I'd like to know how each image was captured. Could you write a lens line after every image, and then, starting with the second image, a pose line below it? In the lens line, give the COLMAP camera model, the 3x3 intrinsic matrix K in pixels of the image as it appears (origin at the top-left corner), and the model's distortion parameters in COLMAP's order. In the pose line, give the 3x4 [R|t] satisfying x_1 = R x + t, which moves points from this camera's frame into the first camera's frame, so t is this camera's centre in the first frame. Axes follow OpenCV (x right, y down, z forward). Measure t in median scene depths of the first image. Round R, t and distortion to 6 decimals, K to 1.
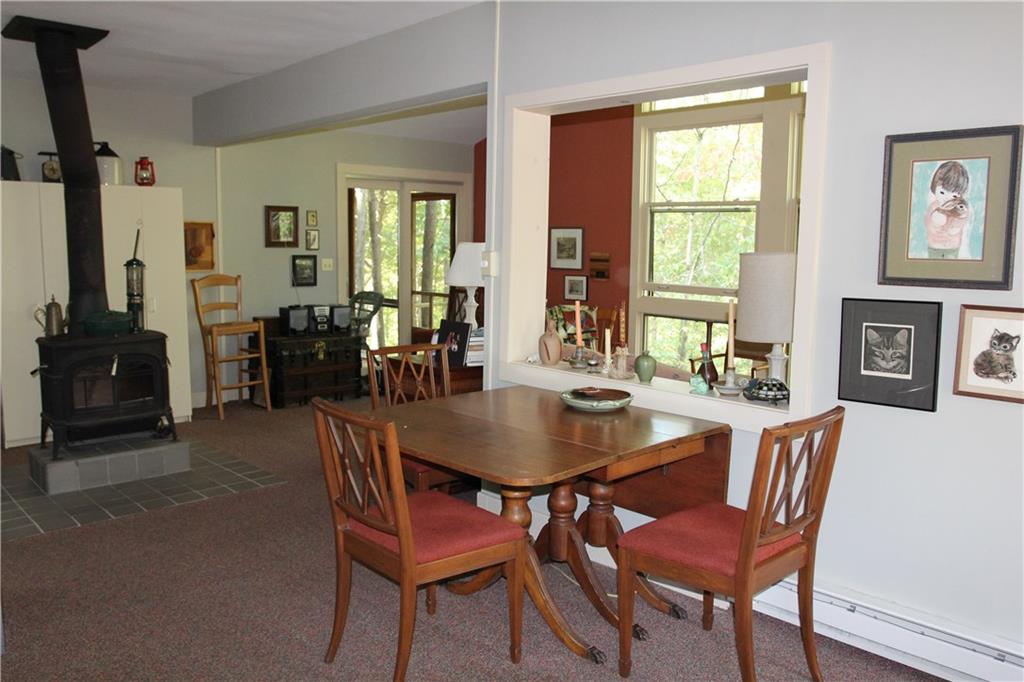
lens RADIAL K [[814.6, 0, 512.0], [0, 814.6, 341.0], [0, 0, 1]] dist [-0.108120, 0.081184]
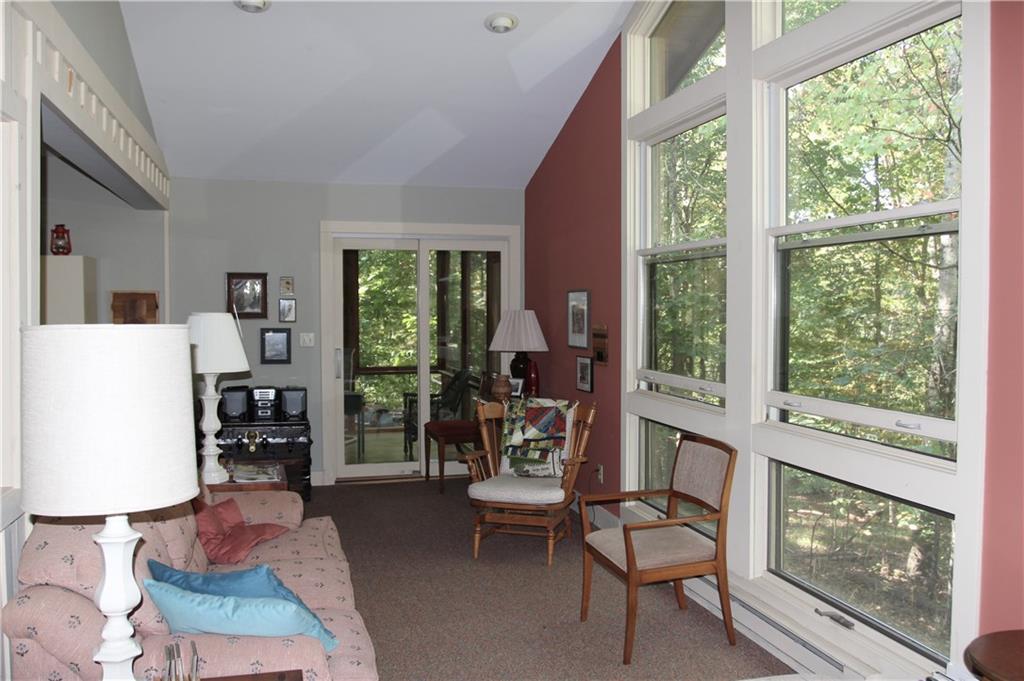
lens RADIAL K [[814.6, 0, 512.0], [0, 814.6, 340.5], [0, 0, 1]] dist [-0.108120, 0.081184]
pose [[0.894516, 0.006143, -0.446994, 0.388401], [-0.043012, 0.996449, -0.072379, -0.044552], [0.444963, 0.083970, 0.891604, 0.368807]]
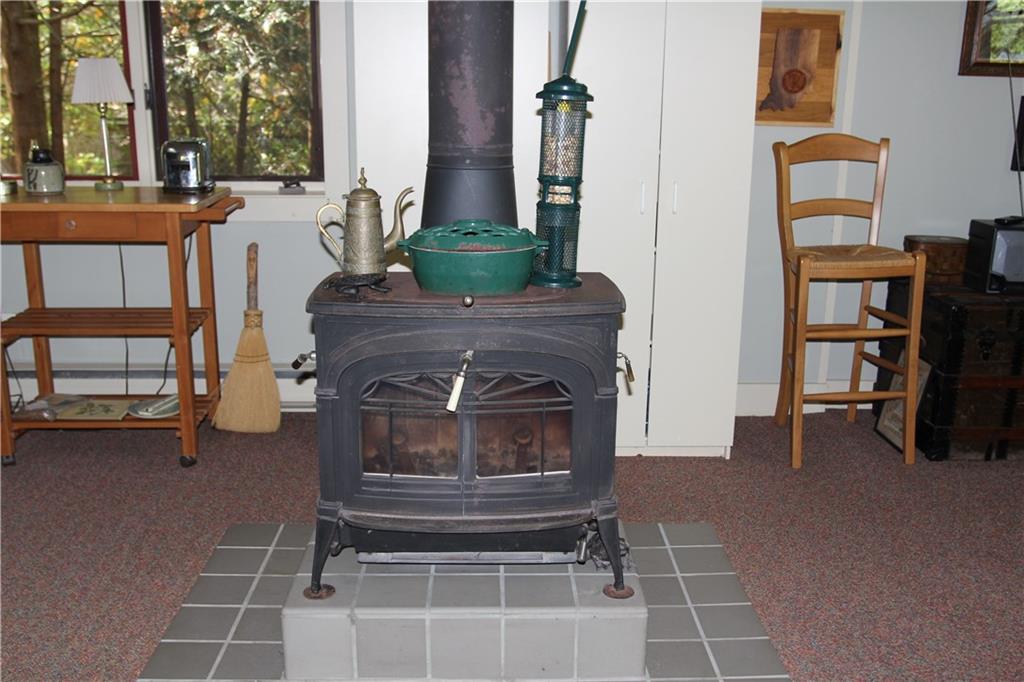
lens RADIAL K [[970.9, 0, 512.0], [0, 970.9, 341.0], [0, 0, 1]] dist [-0.049071, 0.002178]
pose [[0.754451, 0.168054, -0.634477, -0.143073], [-0.086794, 0.983721, 0.157353, -0.038573], [0.650592, -0.063647, 0.756756, 0.467822]]
